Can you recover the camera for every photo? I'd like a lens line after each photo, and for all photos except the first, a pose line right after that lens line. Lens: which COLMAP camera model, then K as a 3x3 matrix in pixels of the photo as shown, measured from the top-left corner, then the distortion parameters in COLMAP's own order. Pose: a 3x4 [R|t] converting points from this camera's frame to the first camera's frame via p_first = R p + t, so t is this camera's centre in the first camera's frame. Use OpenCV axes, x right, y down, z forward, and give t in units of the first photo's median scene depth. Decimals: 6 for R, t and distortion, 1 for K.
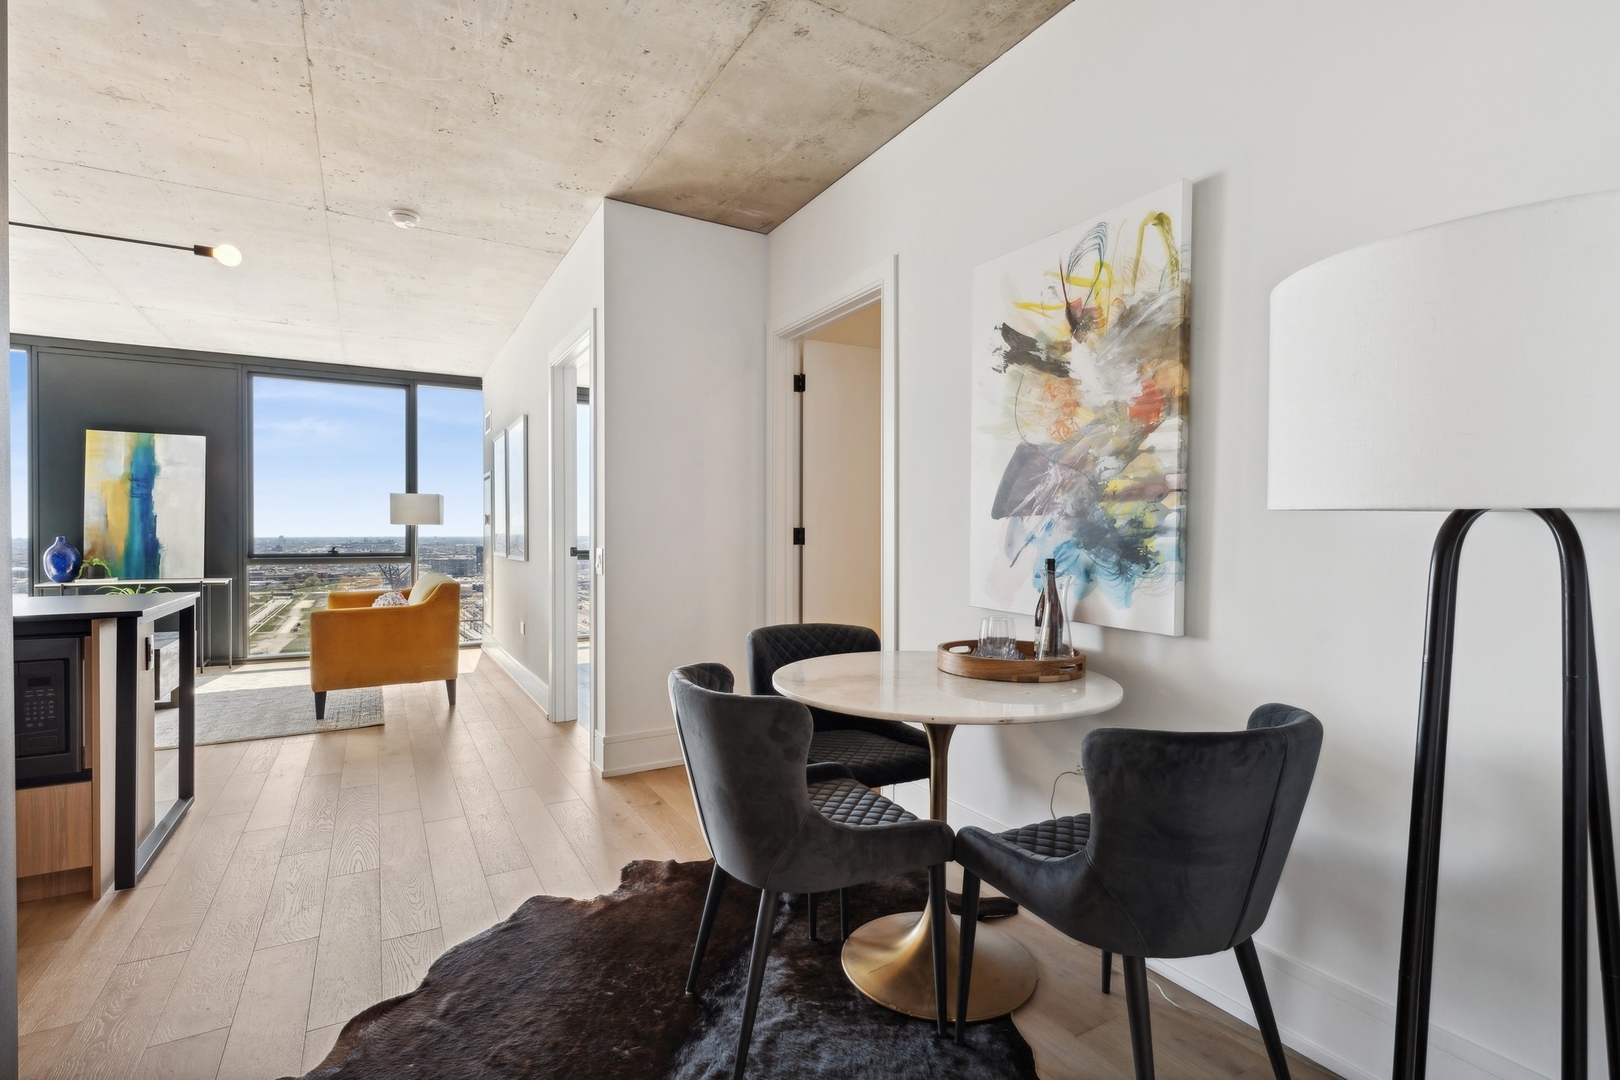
lens RADIAL K [[753.2, 0, 804.4], [0, 753.2, 540.4], [0, 0, 1]] dist [-0.001987, 0.000002]
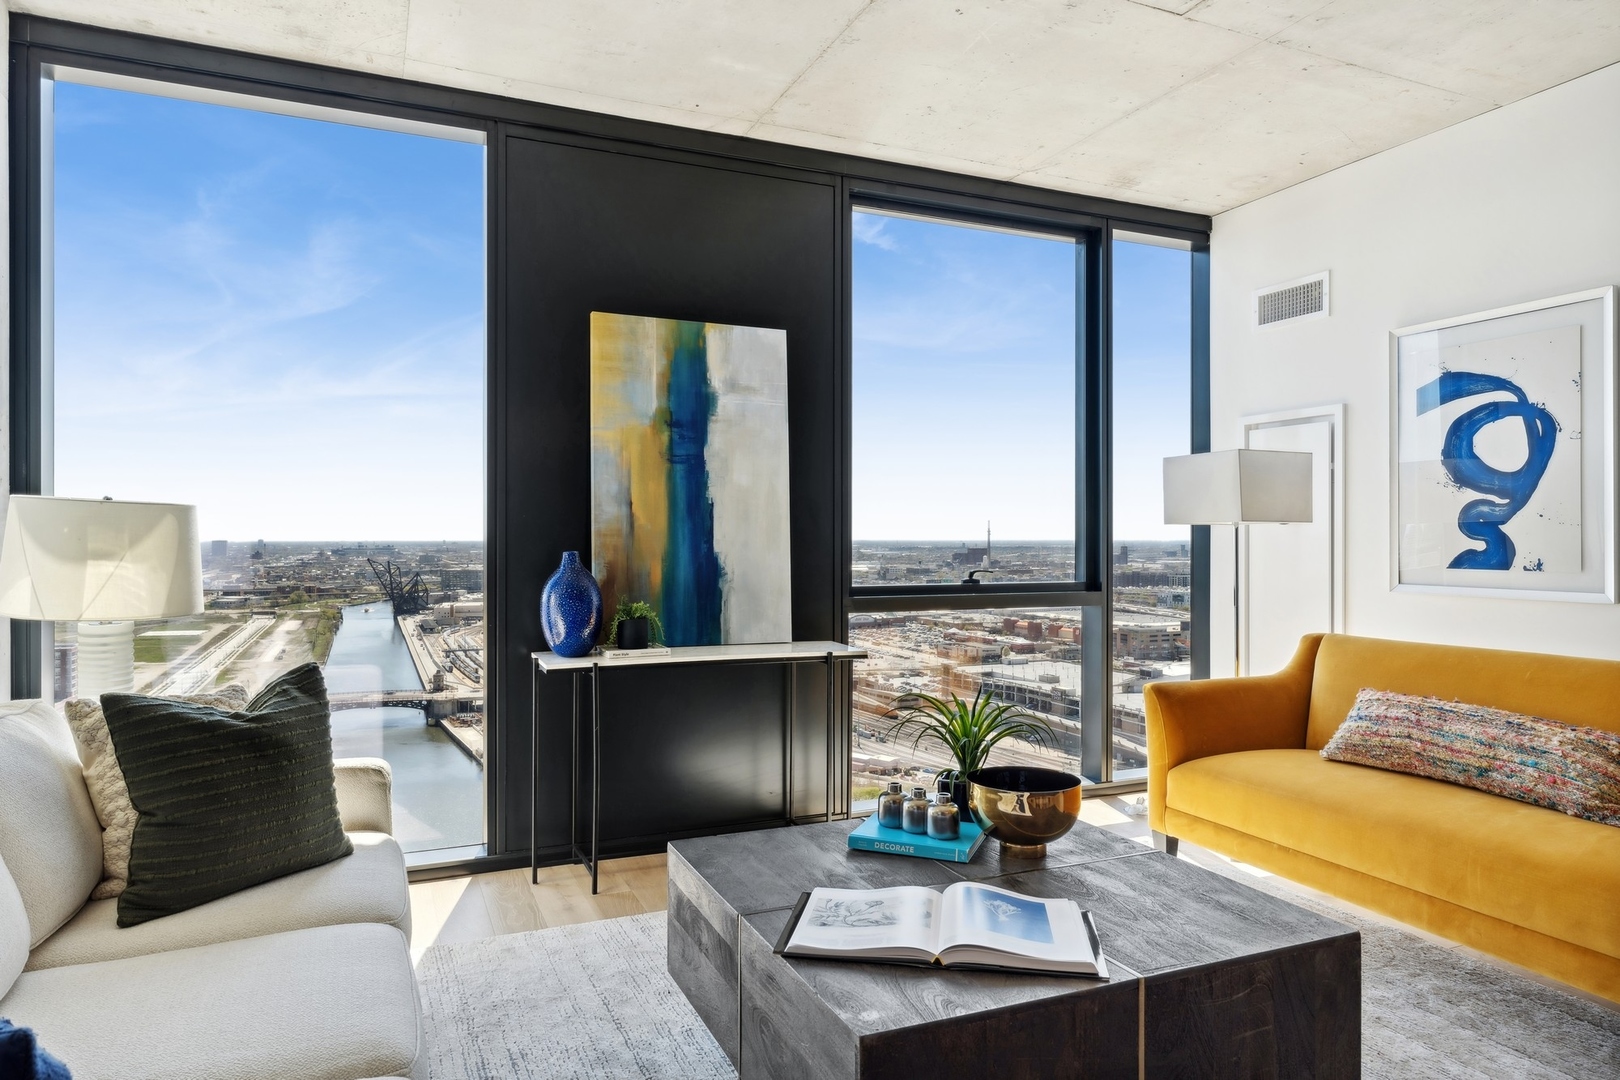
lens RADIAL K [[1003.4, 0, 804.8], [0, 1003.4, 538.7], [0, 0, 1]] dist [-0.001040, 0.000608]
pose [[0.994028, 0.000573, -0.109122, -0.794099], [-0.001366, 0.999973, -0.007193, -0.008348], [0.109115, 0.007300, 0.994002, 0.438517]]
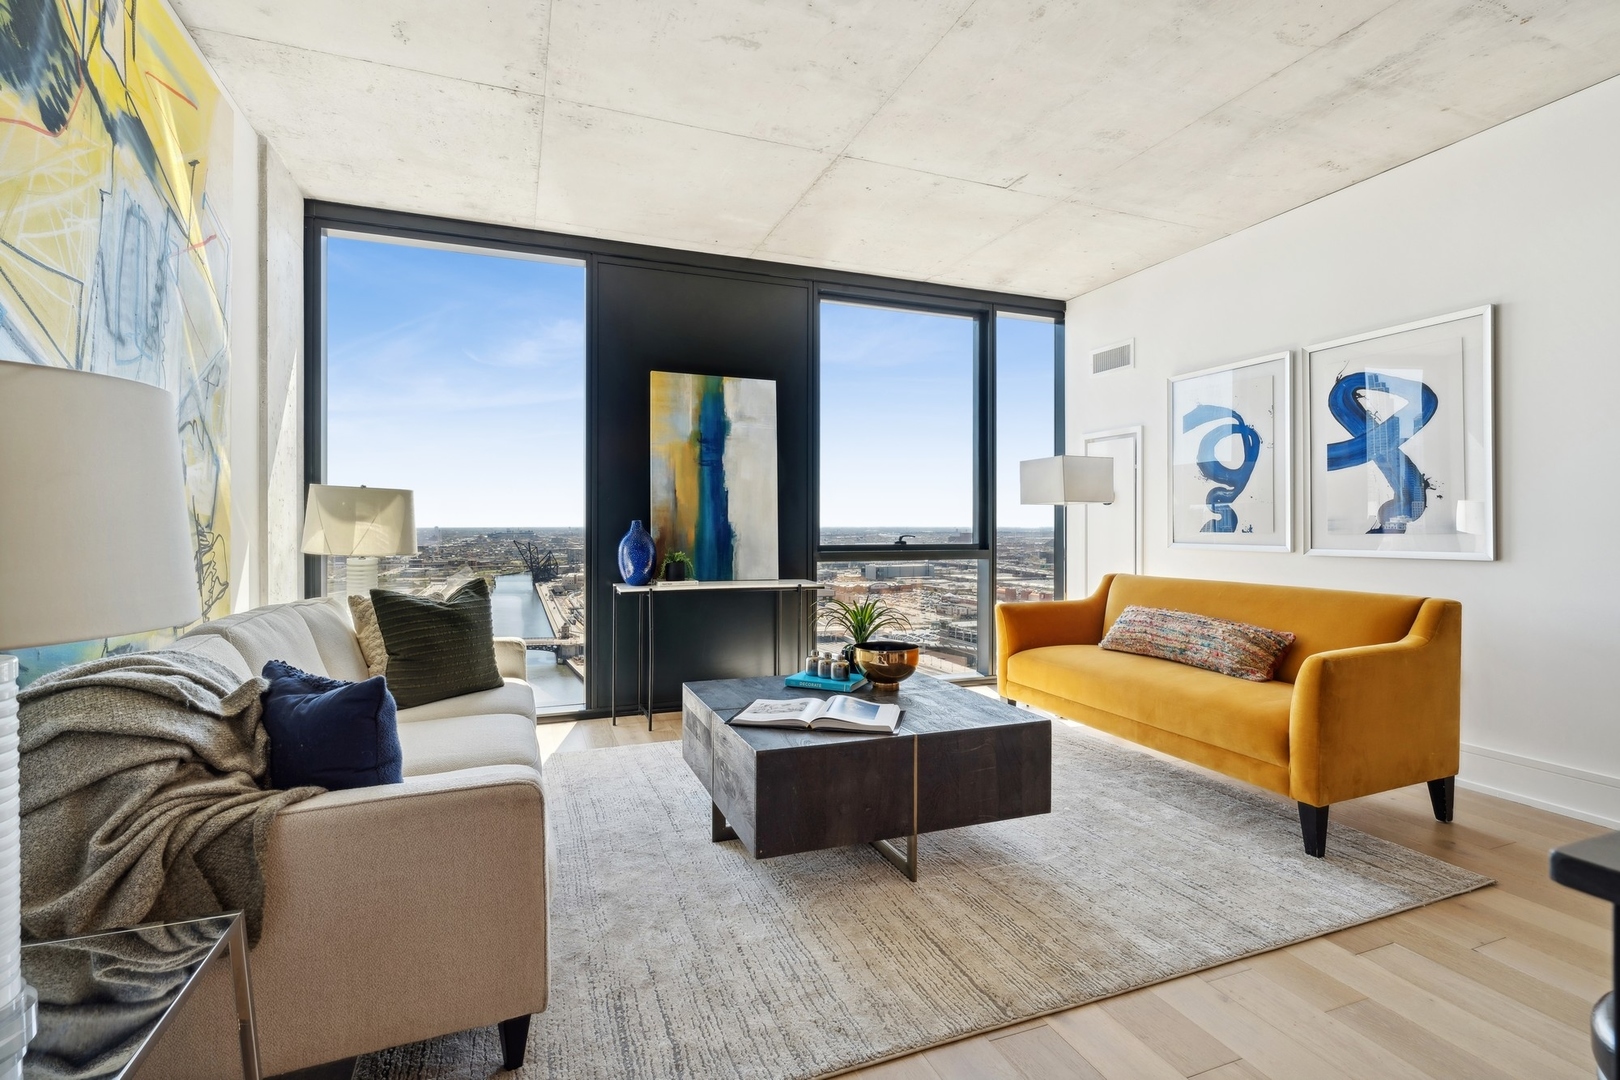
lens RADIAL K [[753.5, 0, 808.9], [0, 753.5, 523.8], [0, 0, 1]] dist [-0.003718, 0.000348]
pose [[0.989239, -0.000197, -0.146311, -0.729781], [-0.001213, 0.999954, -0.009545, 0.004855], [0.146306, 0.009620, 0.989193, 0.328429]]
